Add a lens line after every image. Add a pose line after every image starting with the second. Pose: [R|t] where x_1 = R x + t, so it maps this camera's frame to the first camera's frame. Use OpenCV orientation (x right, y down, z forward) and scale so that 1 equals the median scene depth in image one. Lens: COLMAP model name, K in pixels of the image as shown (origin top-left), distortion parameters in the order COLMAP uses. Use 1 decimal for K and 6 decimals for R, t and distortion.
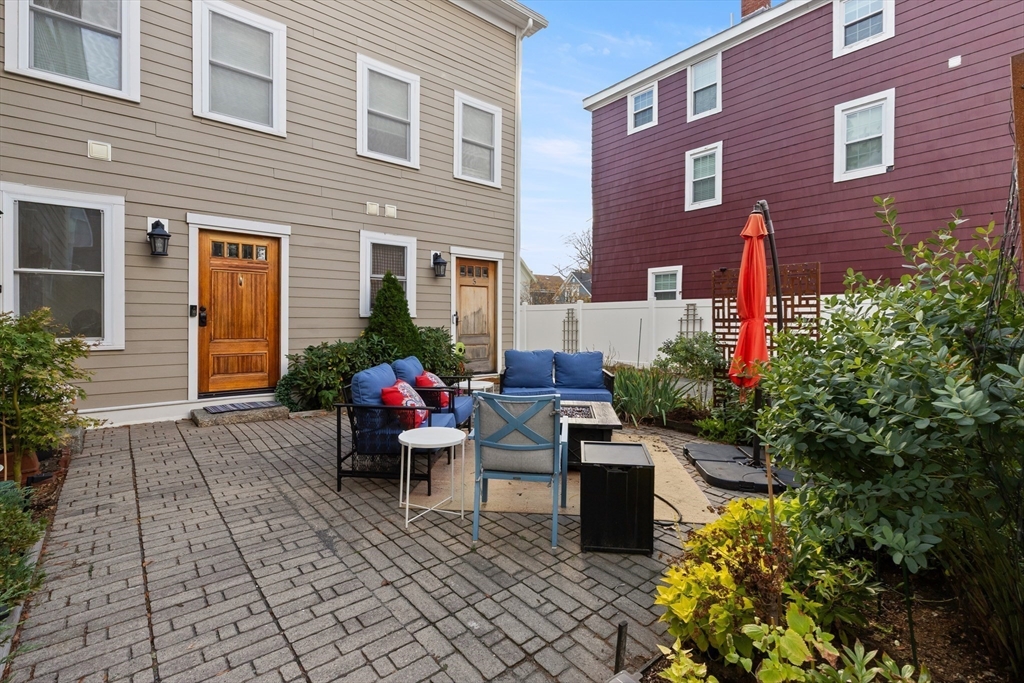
lens RADIAL K [[469.3, 0, 521.0], [0, 469.3, 327.0], [0, 0, 1]] dist [0.001596, 0.000034]
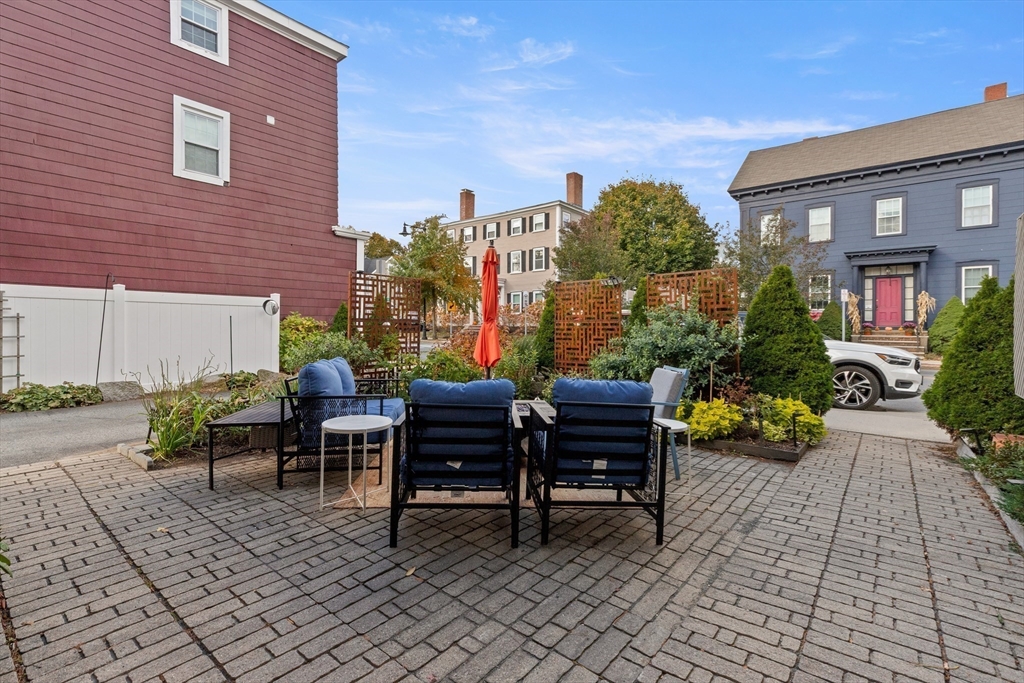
lens RADIAL K [[469.3, 0, 521.0], [0, 469.3, 327.0], [0, 0, 1]] dist [0.001596, 0.000034]
pose [[-0.191967, 0.000184, 0.981401, -0.677590], [0.008476, 0.999963, 0.001470, 0.003143], [-0.981365, 0.008601, -0.191962, 0.856965]]
